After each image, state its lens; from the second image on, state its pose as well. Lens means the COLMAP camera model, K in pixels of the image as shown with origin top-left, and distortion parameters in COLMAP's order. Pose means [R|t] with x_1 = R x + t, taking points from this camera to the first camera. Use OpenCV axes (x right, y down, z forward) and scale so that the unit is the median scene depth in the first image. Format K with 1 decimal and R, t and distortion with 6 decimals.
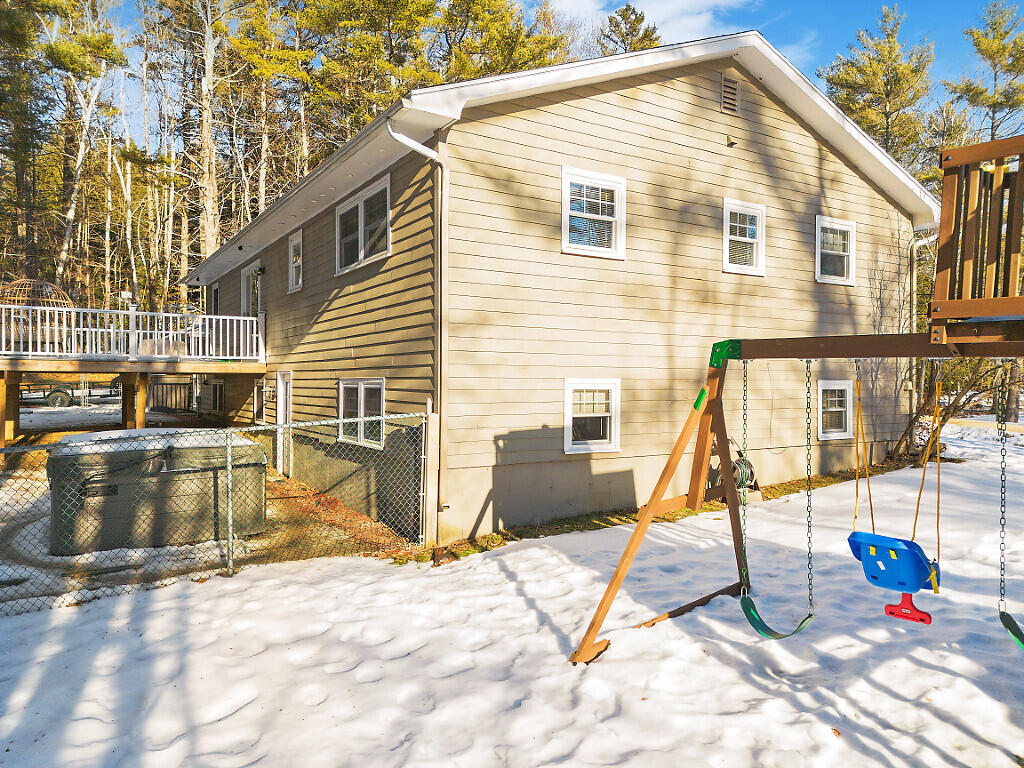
lens RADIAL K [[735.6, 0, 512.0], [0, 735.6, 384.0], [0, 0, 1]] dist [0.073292, -0.077097]
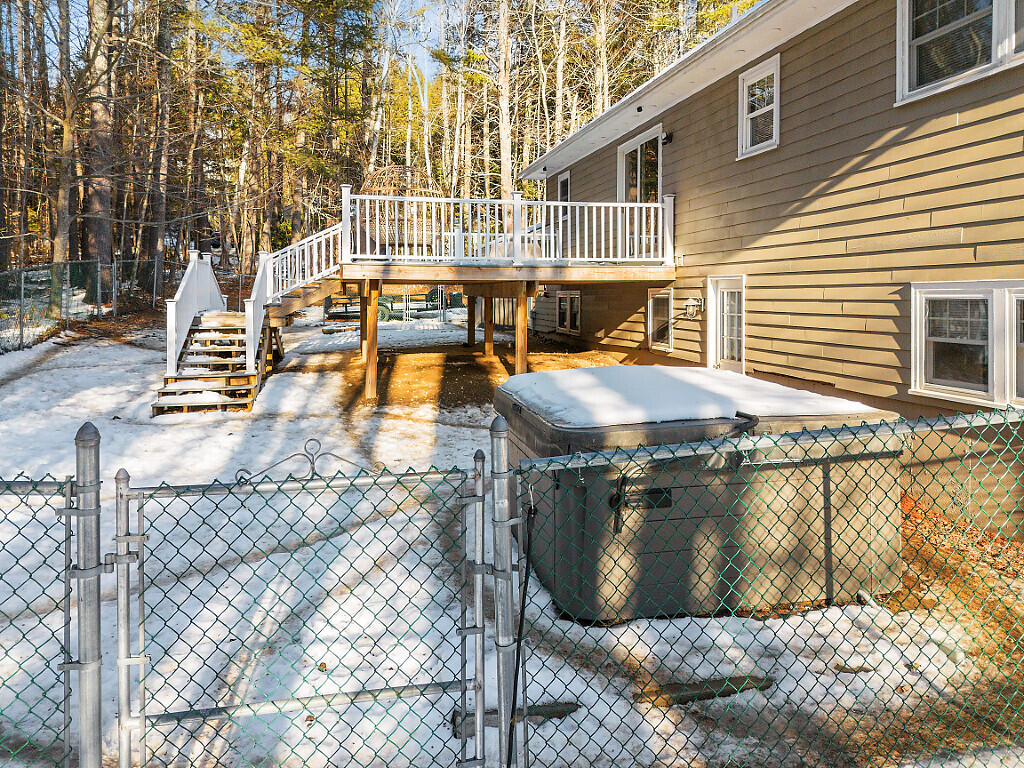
lens RADIAL K [[737.0, 0, 512.5], [0, 737.0, 336.4], [0, 0, 1]] dist [0.080942, -0.084267]
pose [[0.948708, 0.012049, -0.315923, -0.262330], [0.005209, 0.998542, 0.053726, 0.000269], [0.316110, -0.052616, 0.947262, 0.270797]]
